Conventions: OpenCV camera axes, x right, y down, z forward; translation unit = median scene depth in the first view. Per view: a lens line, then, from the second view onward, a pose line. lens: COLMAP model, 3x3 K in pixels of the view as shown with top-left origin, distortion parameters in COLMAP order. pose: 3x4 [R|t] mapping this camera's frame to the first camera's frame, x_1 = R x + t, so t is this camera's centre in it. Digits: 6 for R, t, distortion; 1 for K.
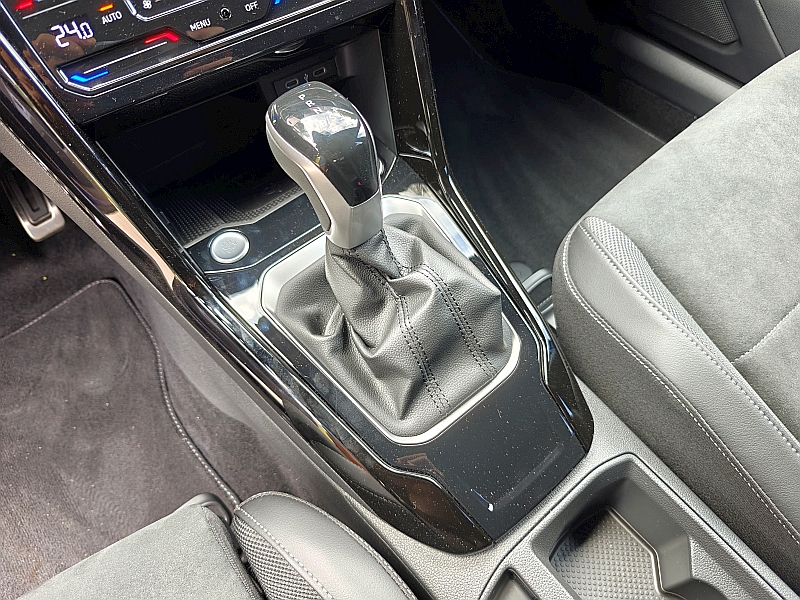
lens RADIAL K [[603.9, 0, 400.0], [0, 603.9, 300.0], [0, 0, 1]] dist [-0.000427, -0.000106]
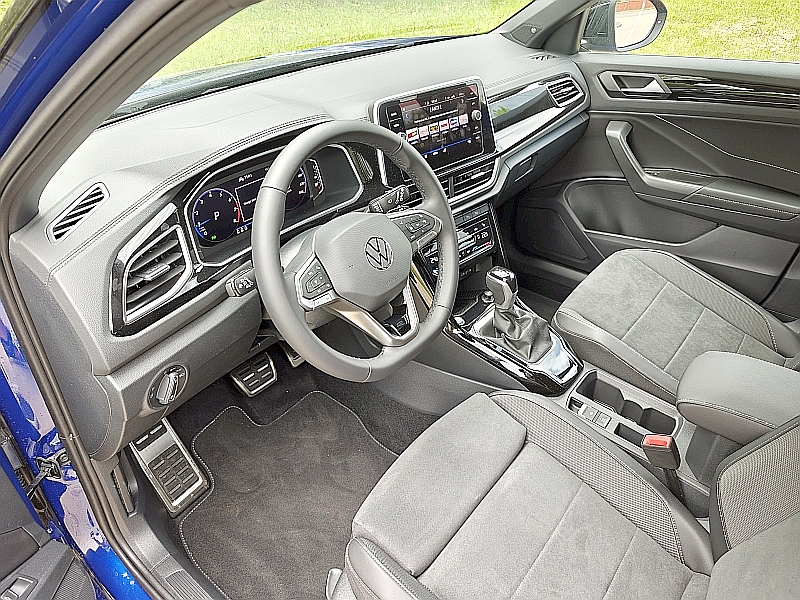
lens RADIAL K [[603.9, 0, 400.0], [0, 603.9, 300.0], [0, 0, 1]] dist [-0.000427, -0.000106]
pose [[0.976165, -0.085955, 0.199283, -1.091848], [0.155404, 0.917803, -0.365358, 0.828814], [-0.151498, 0.387619, 0.909285, -1.665795]]
